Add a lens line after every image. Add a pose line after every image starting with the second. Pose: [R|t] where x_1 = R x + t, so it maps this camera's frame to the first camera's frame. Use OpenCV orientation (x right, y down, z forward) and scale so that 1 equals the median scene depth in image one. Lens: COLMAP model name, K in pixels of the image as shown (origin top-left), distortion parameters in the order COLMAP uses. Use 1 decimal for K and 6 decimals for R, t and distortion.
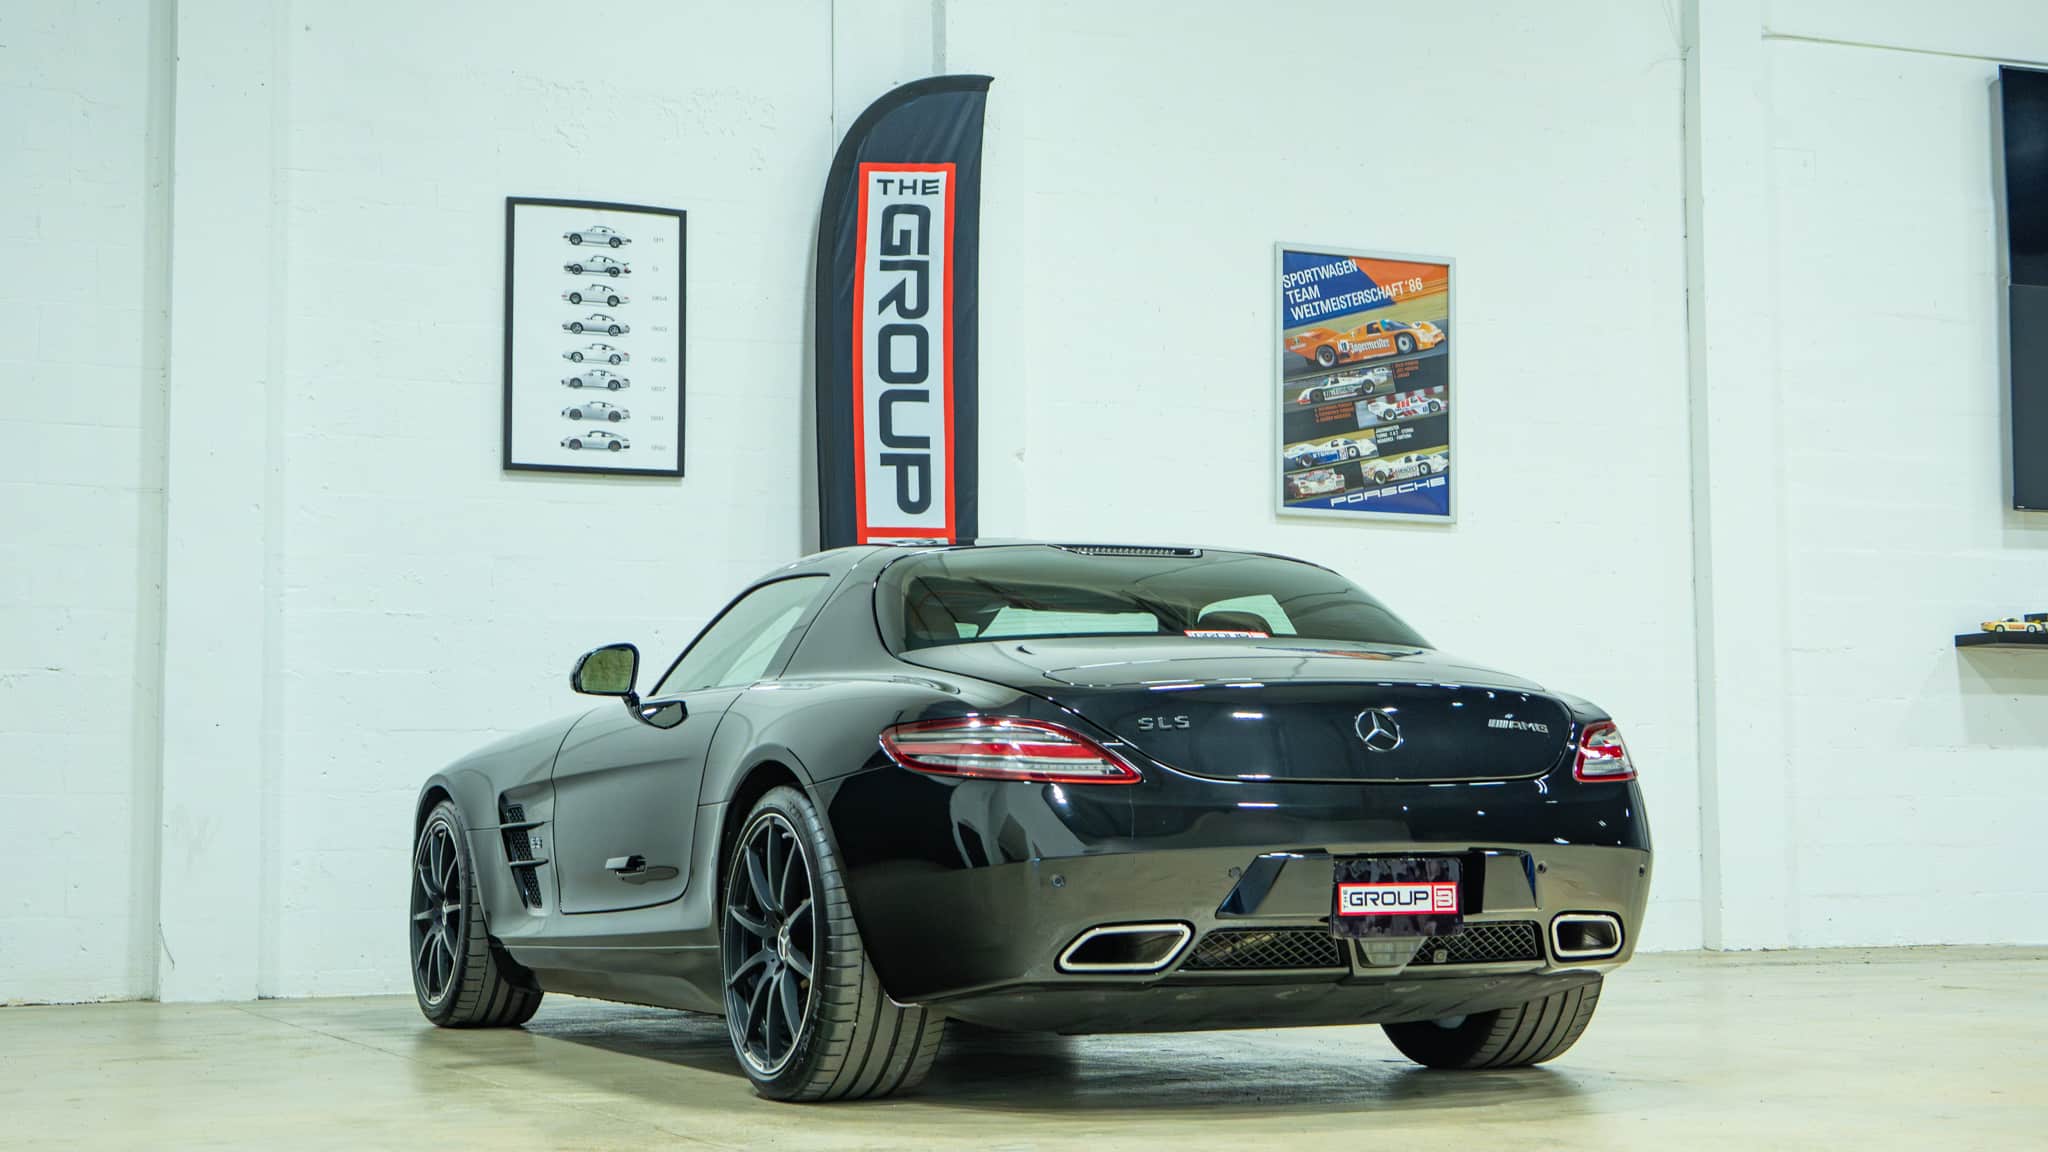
lens RADIAL K [[3229.4, 0, 1045.5], [0, 3229.4, 521.4], [0, 0, 1]] dist [0.005113, 0.153810]
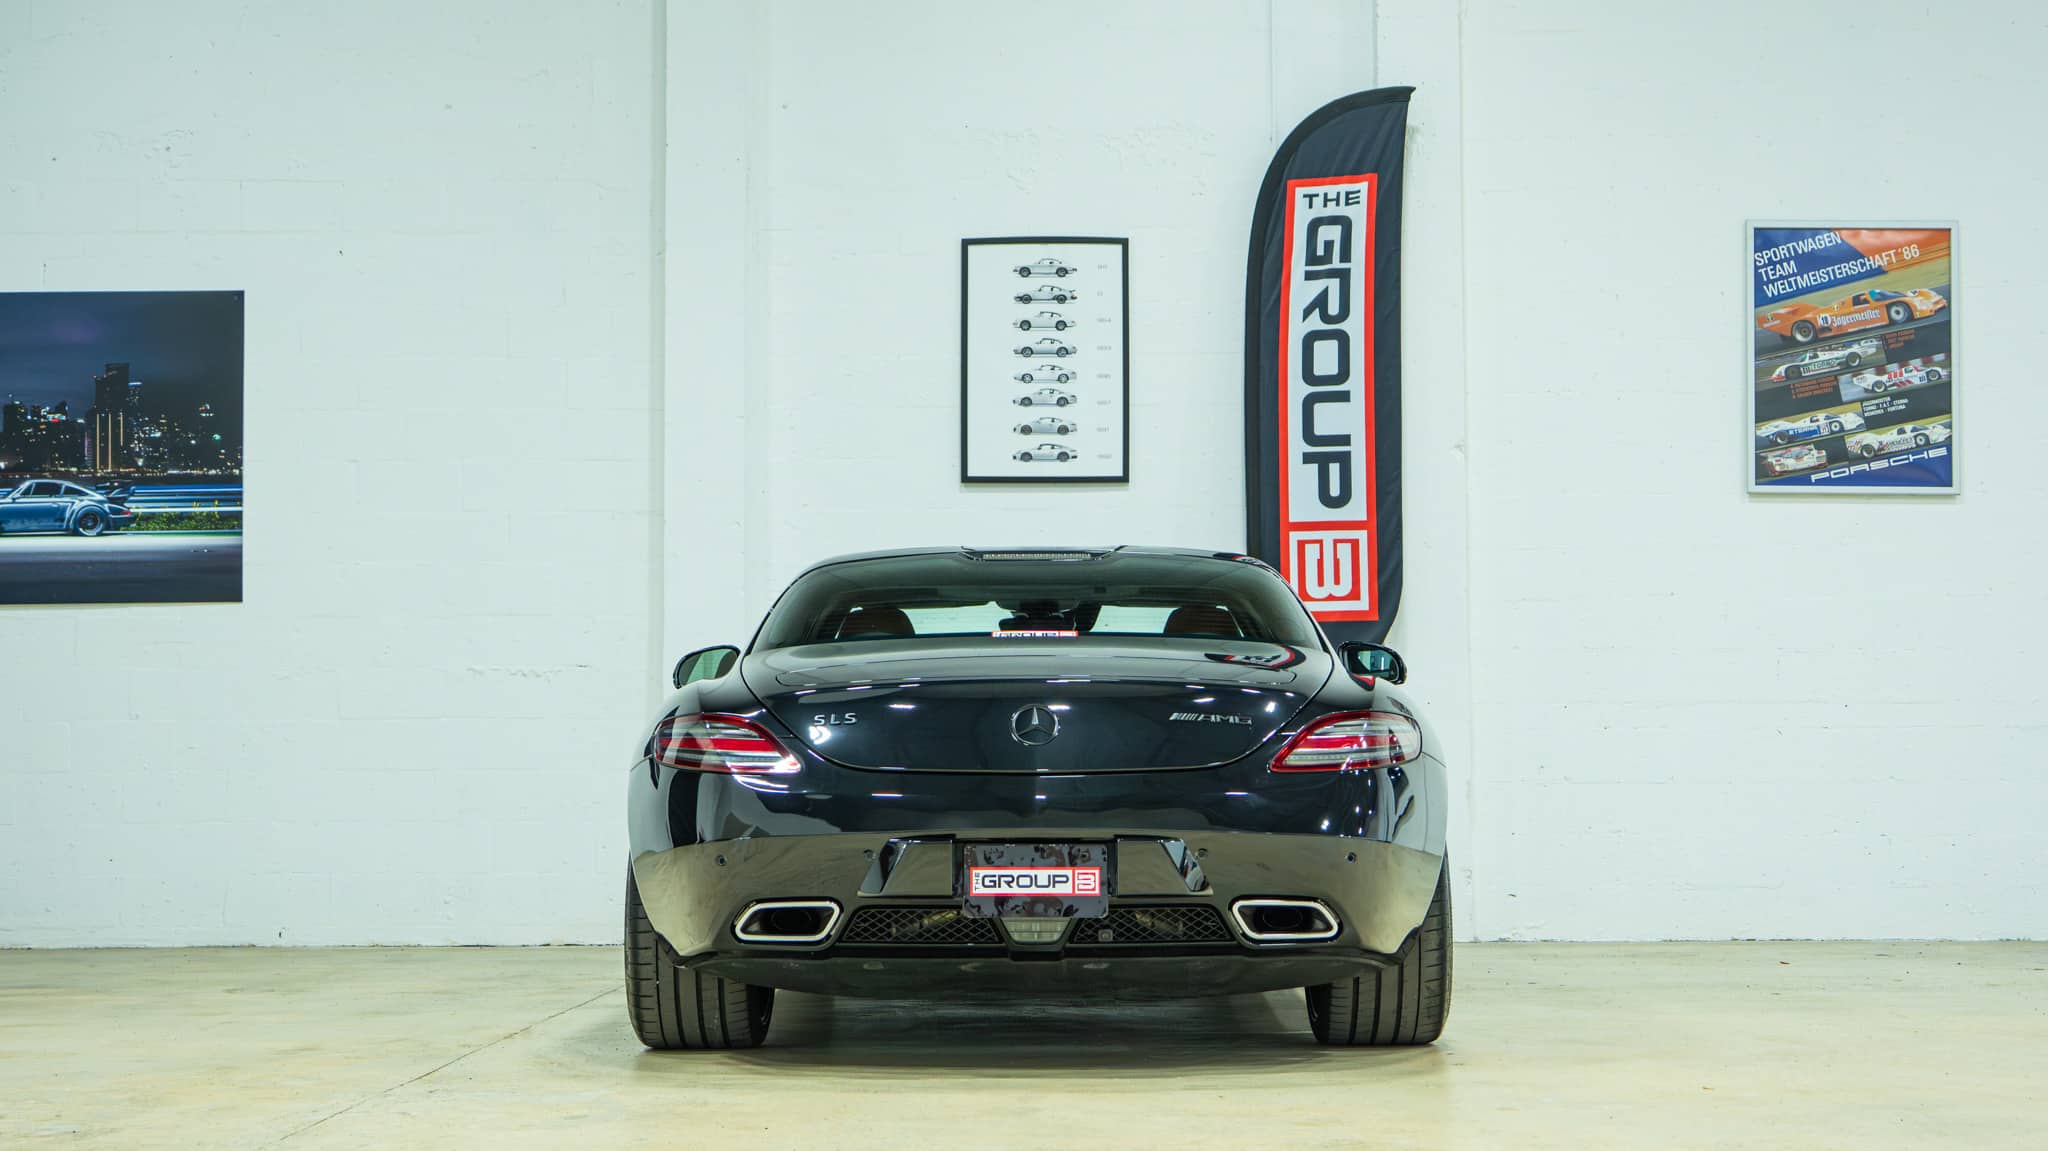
lens RADIAL K [[3063.9, 0, 1024.0], [0, 3063.9, 575.5], [0, 0, 1]] dist [0.014015, 0.101280]
pose [[0.897410, -0.024953, -0.440491, 0.310960], [0.036281, 0.999192, 0.017313, -0.001335], [0.439703, -0.031518, 0.897590, 0.049907]]
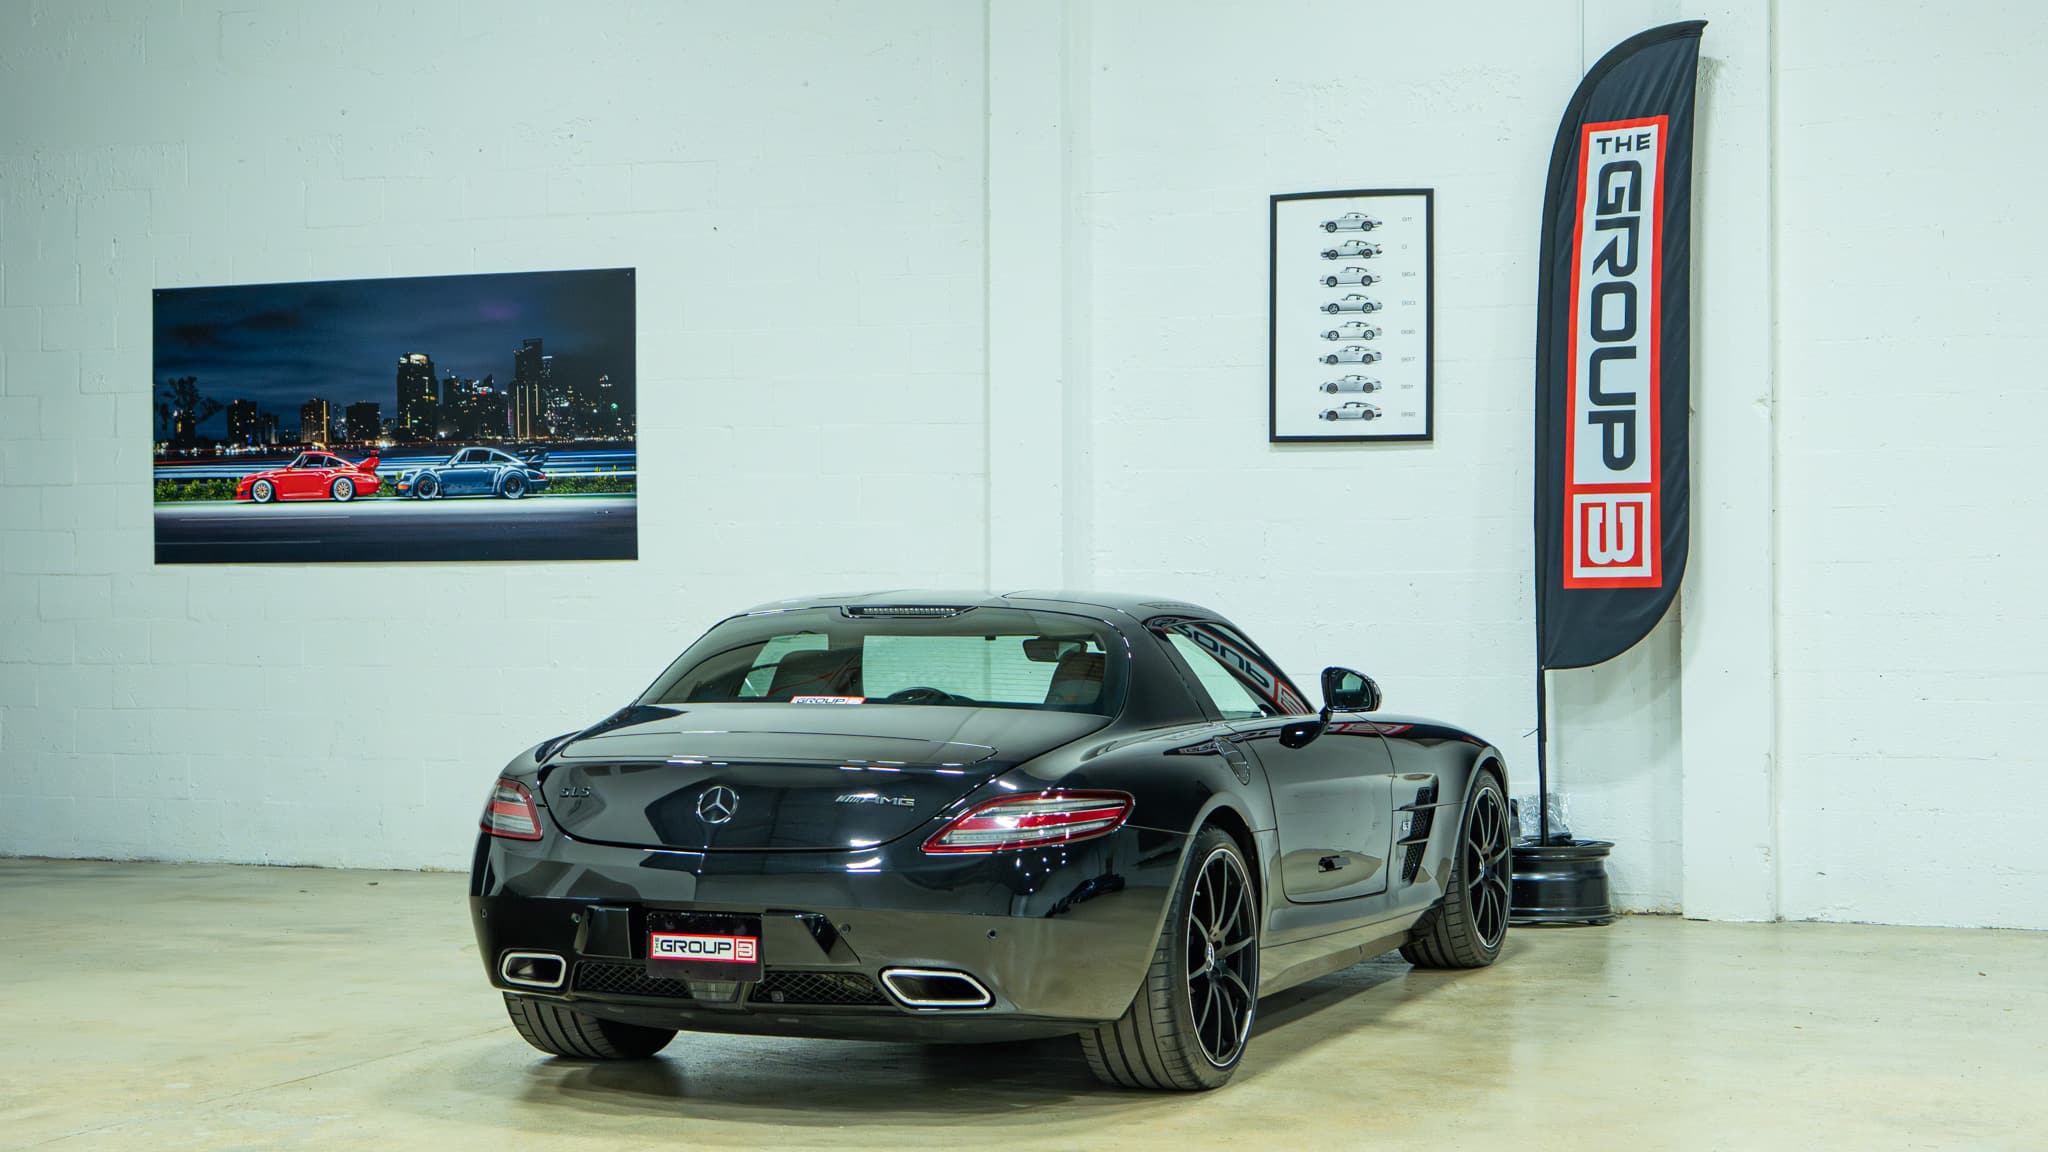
lens RADIAL K [[3342.5, 0, 1099.1], [0, 3342.5, 587.3], [0, 0, 1]] dist [0.021654, 0.145243]
pose [[0.686063, 0.012237, -0.727439, 0.616716], [0.062156, 0.995217, 0.075362, -0.055341], [0.724882, -0.096917, 0.682021, 0.155835]]
